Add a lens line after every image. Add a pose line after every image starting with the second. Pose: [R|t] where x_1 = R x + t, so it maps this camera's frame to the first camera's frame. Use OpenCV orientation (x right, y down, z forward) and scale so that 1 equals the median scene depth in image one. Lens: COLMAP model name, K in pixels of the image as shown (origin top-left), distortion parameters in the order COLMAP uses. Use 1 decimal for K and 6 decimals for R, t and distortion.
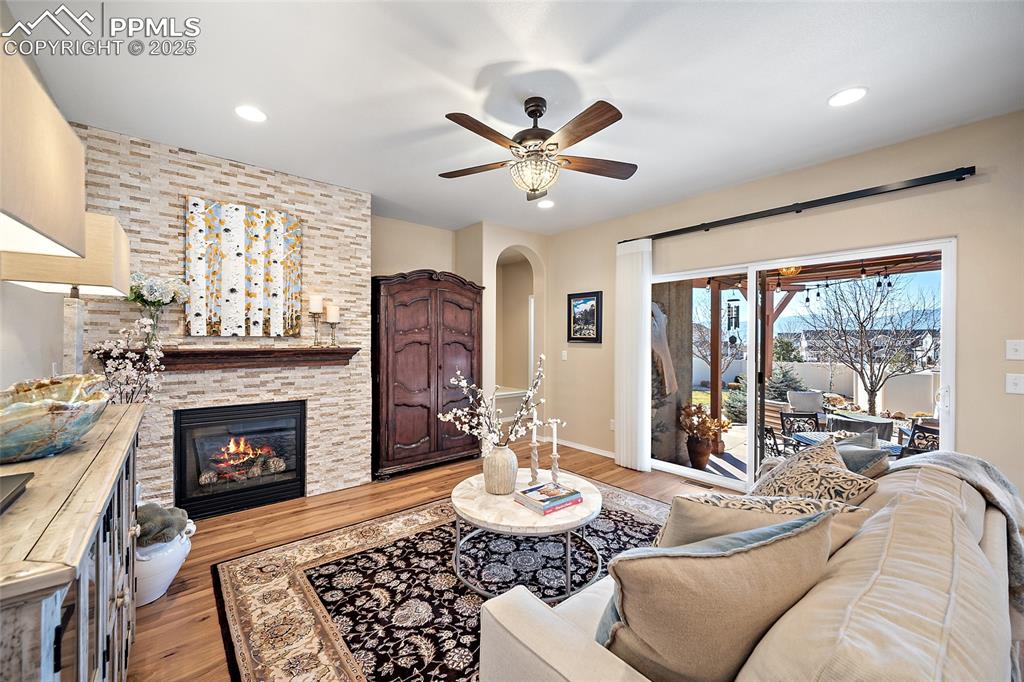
lens RADIAL K [[404.5, 0, 509.2], [0, 404.5, 342.1], [0, 0, 1]] dist [-0.000626, 0.000142]
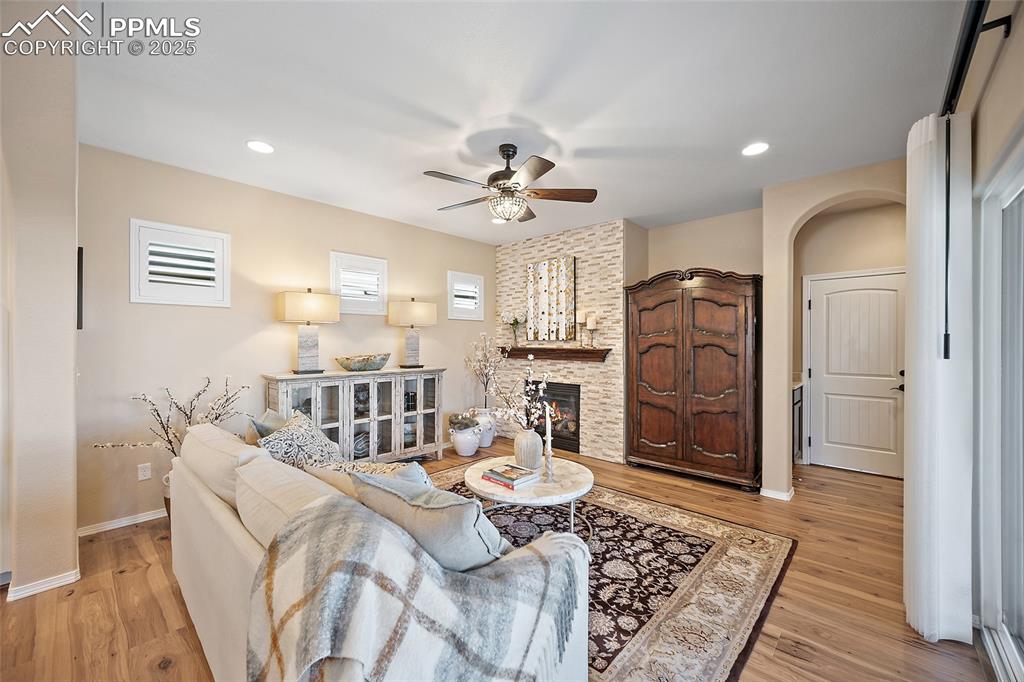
lens RADIAL K [[404.5, 0, 509.2], [0, 404.5, 342.1], [0, 0, 1]] dist [-0.000626, 0.000142]
pose [[0.127926, -0.001079, -0.991783, 0.874178], [-0.006800, 0.999975, -0.001966, -0.002107], [0.991760, 0.006996, 0.127915, 0.584607]]
